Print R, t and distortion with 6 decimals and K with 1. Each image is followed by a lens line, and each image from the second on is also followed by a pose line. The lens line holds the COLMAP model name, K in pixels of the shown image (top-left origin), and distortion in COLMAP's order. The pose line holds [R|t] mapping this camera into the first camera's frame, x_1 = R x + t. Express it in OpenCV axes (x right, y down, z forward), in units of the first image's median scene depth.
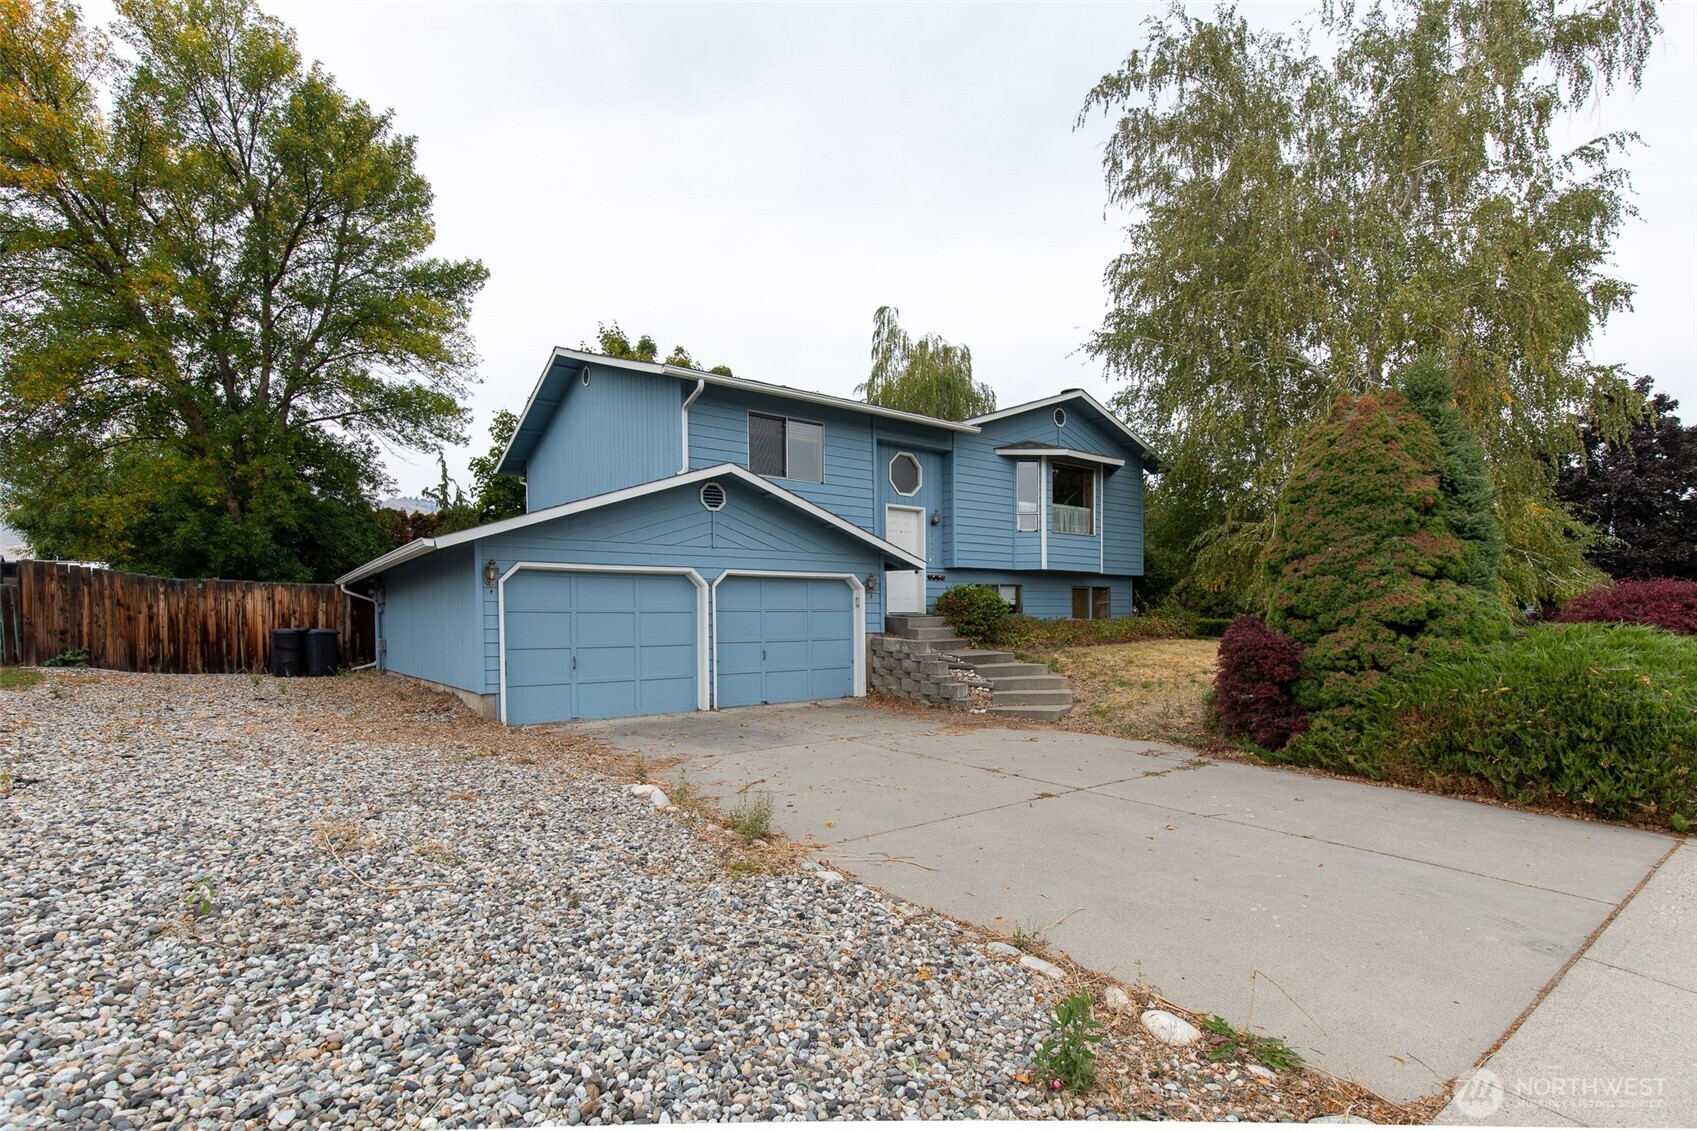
lens RADIAL K [[829.4, 0, 779.2], [0, 829.4, 645.4], [0, 0, 1]] dist [0.007681, -0.001809]
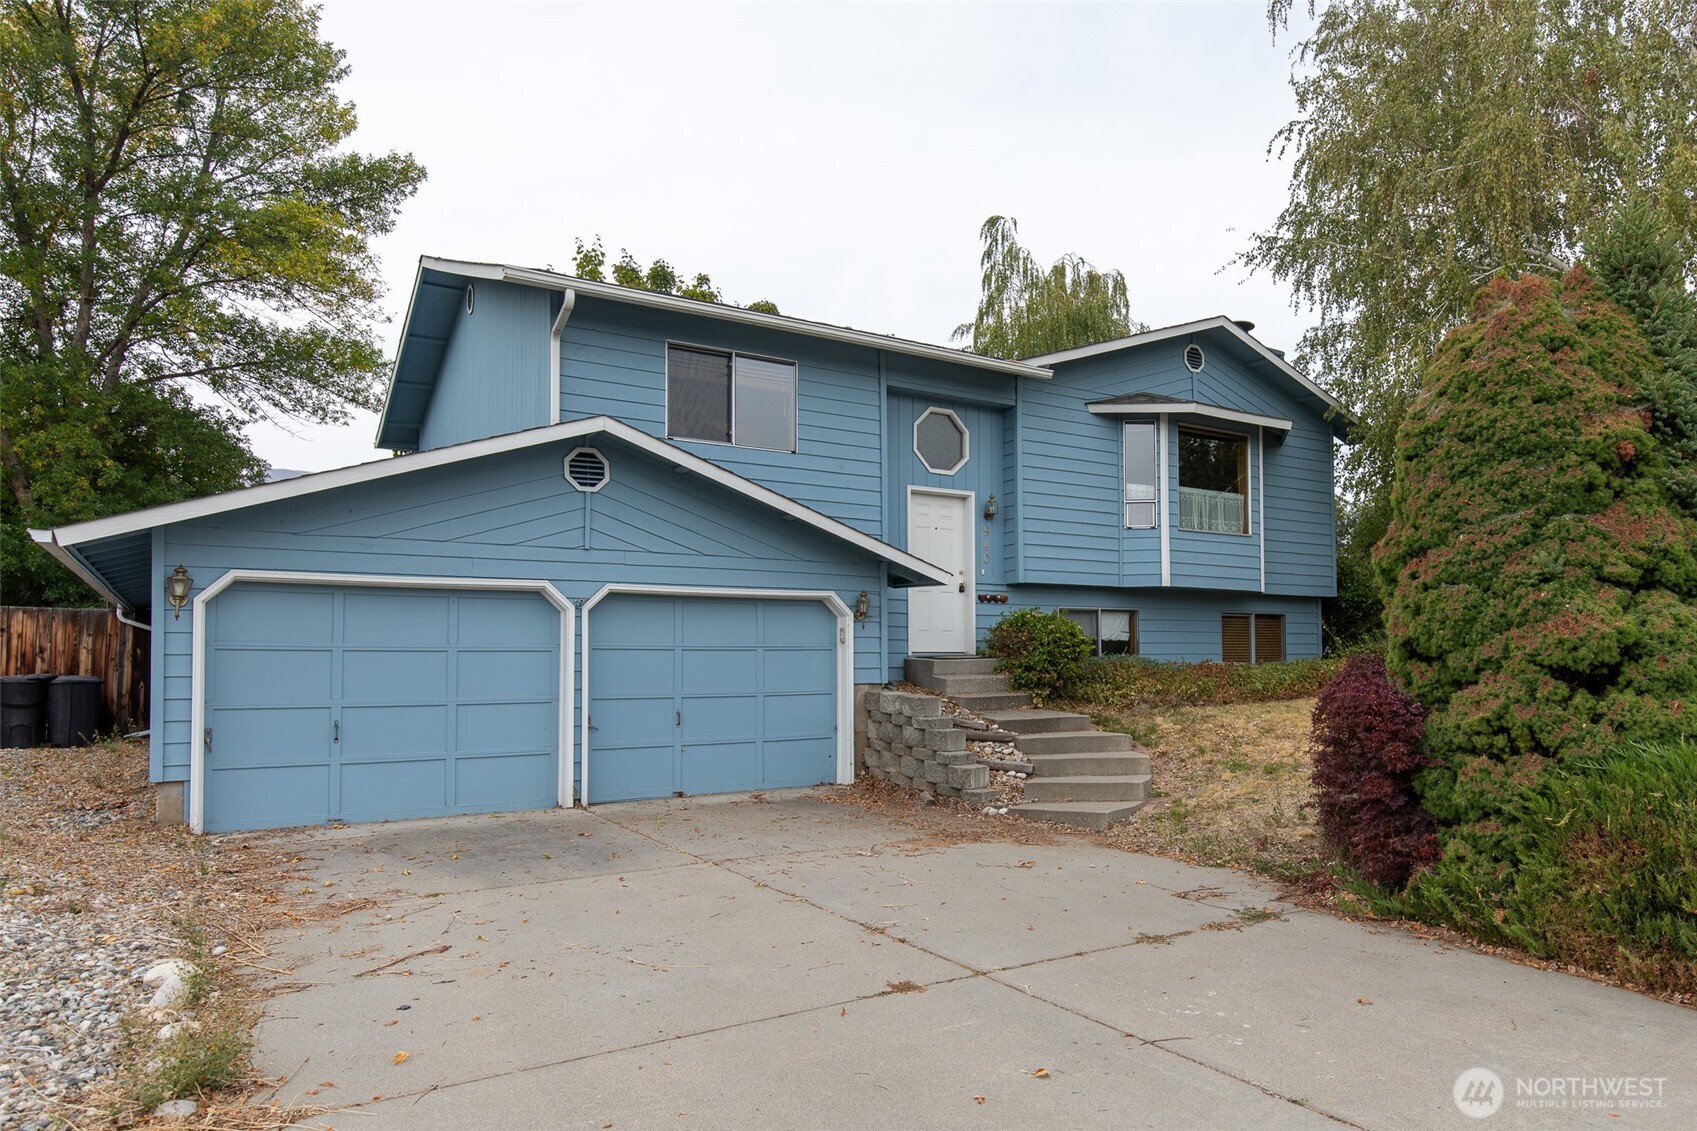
lens RADIAL K [[1147.0, 0, 902.6], [0, 1147.0, 636.8], [0, 0, 1]] dist [0.004180, -0.002568]
pose [[0.999679, 0.000639, -0.025333, 0.164342], [-0.002024, 0.998501, -0.054692, -0.002853], [0.025260, 0.054726, 0.998182, 0.117786]]
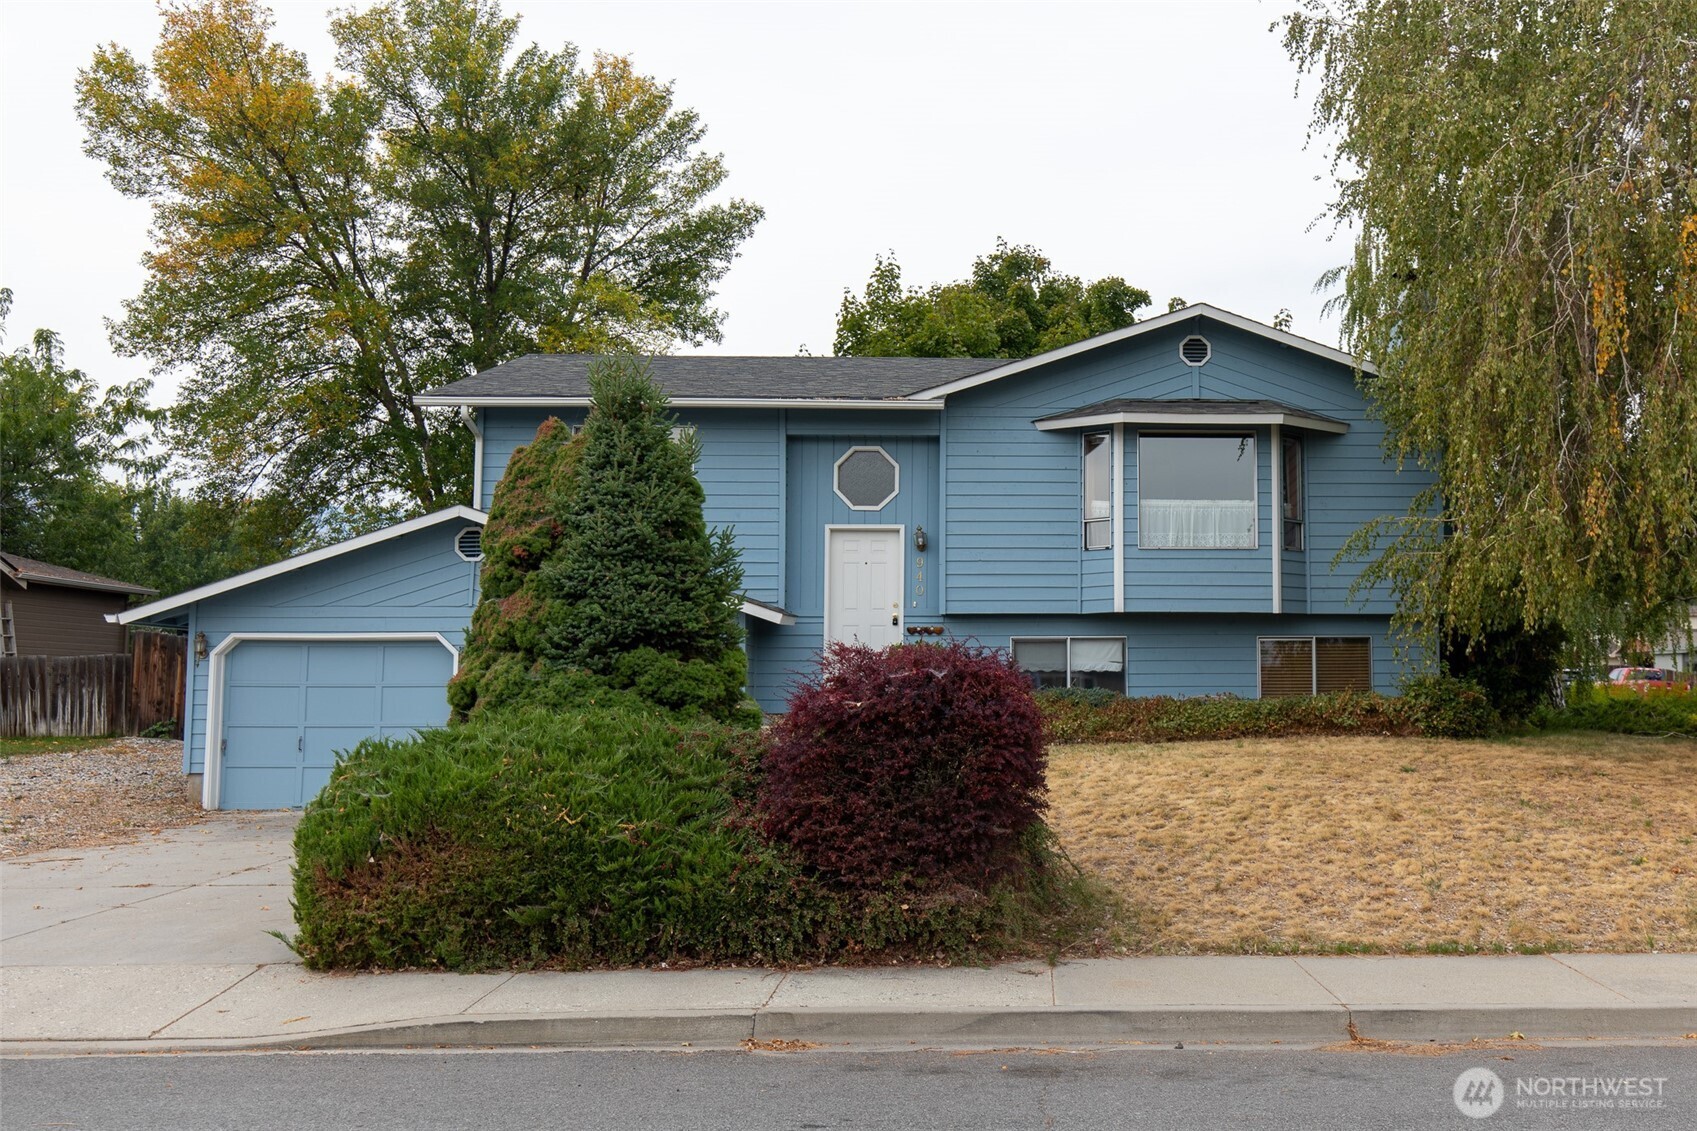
lens RADIAL K [[1502.7, 0, 848.7], [0, 1502.7, 559.7], [0, 0, 1]] dist [0.004144, -0.001849]
pose [[0.812525, -0.045383, -0.581157, 0.957249], [-0.021274, 0.993992, -0.107365, -0.011632], [0.582538, 0.099600, 0.806678, 0.021599]]
